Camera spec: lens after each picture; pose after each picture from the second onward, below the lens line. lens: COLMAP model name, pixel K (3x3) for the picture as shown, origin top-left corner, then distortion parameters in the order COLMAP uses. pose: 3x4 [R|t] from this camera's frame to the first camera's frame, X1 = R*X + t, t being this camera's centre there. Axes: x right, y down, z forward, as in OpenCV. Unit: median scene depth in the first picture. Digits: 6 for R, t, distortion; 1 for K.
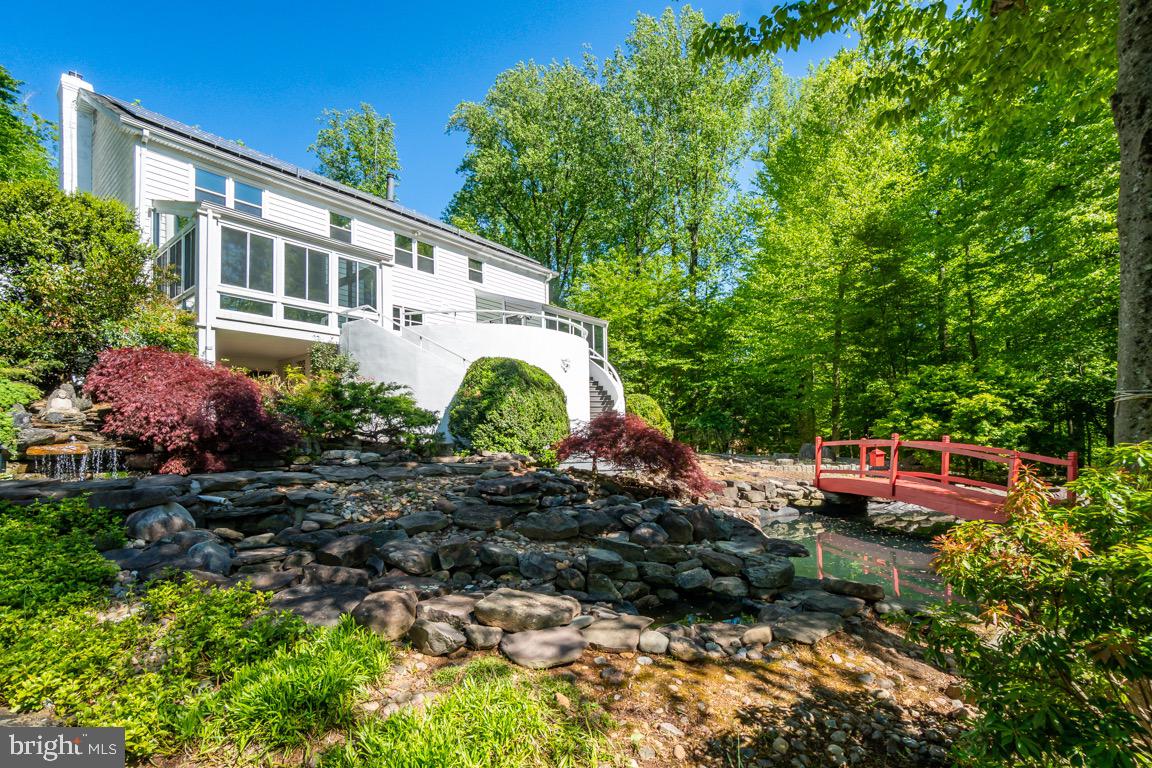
lens RADIAL K [[524.4, 0, 575.5], [0, 524.4, 428.6], [0, 0, 1]] dist [-0.022458, 0.000165]
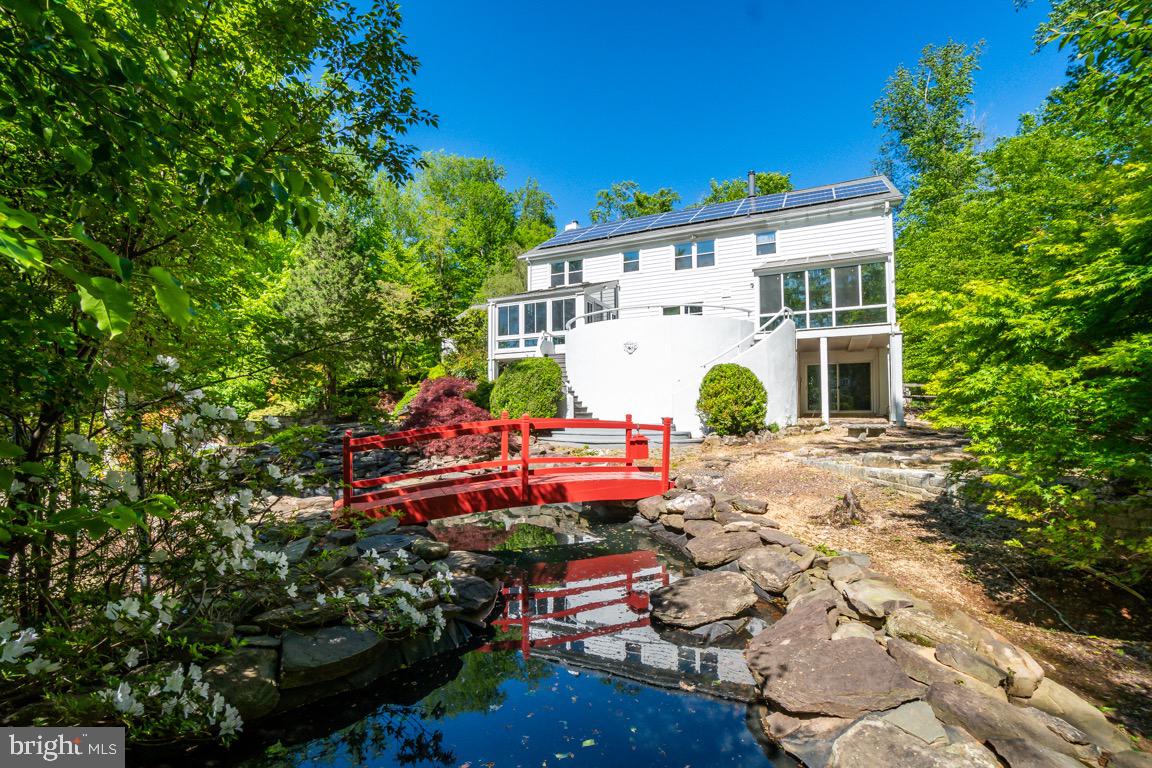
lens RADIAL K [[524.4, 0, 575.5], [0, 524.4, 428.6], [0, 0, 1]] dist [-0.022458, 0.000165]
pose [[0.234966, 0.017719, -0.971842, 1.149583], [0.023030, 0.999452, 0.023790, 0.029079], [0.971731, -0.027971, 0.234429, 0.682746]]
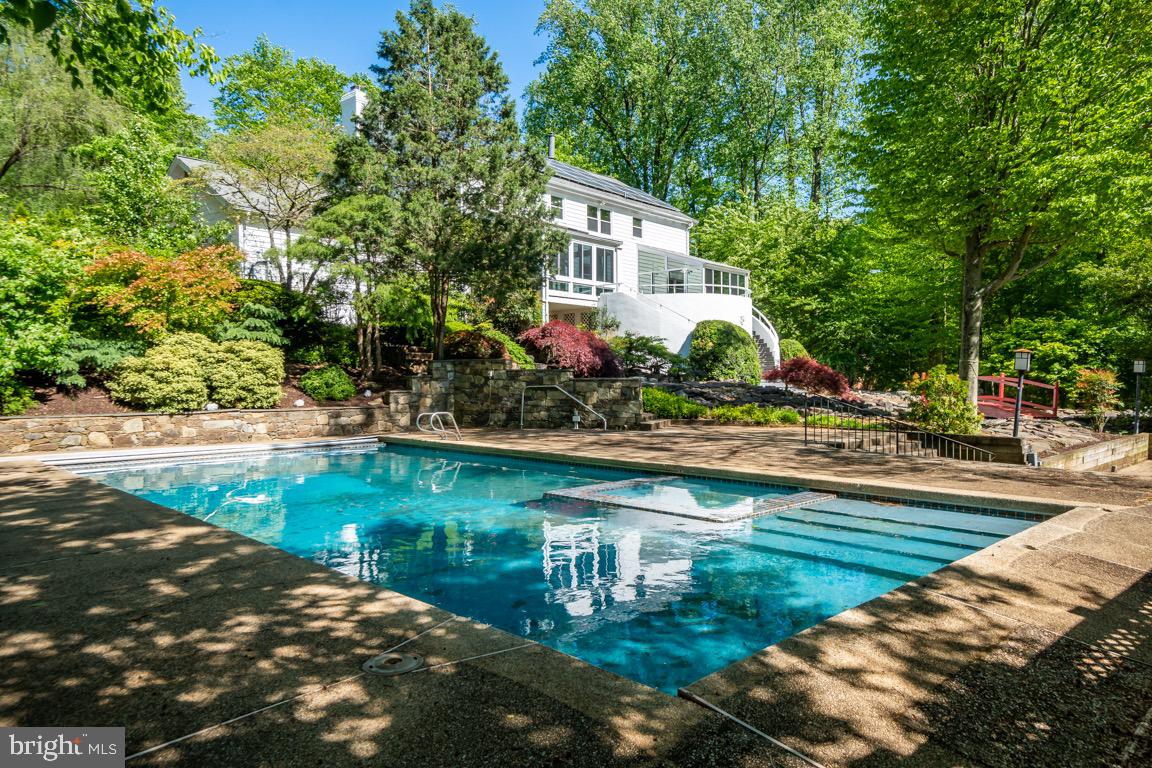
lens RADIAL K [[768.3, 0, 576.0], [0, 768.3, 384.0], [0, 0, 1]] dist [-0.002980, -0.000623]
pose [[0.998986, 0.012775, -0.043162, -0.415901], [-0.011553, 0.999528, 0.028450, -0.003801], [0.043505, -0.027923, 0.998663, -1.195888]]
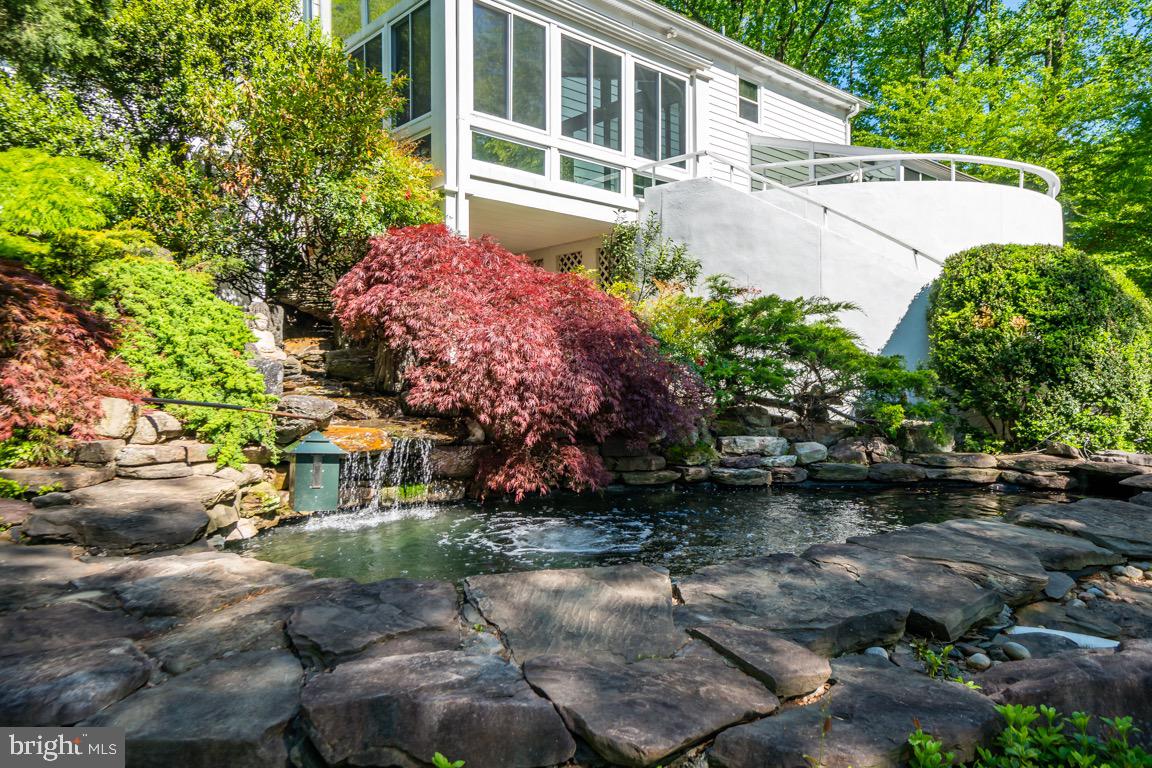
lens RADIAL K [[806.6, 0, 576.0], [0, 806.6, 384.0], [0, 0, 1]] dist [0.004877, 0.000632]
pose [[0.985292, 0.012508, -0.170421, -0.371608], [-0.009828, 0.999815, 0.016557, -0.014665], [0.170596, -0.014639, 0.985232, 0.174273]]
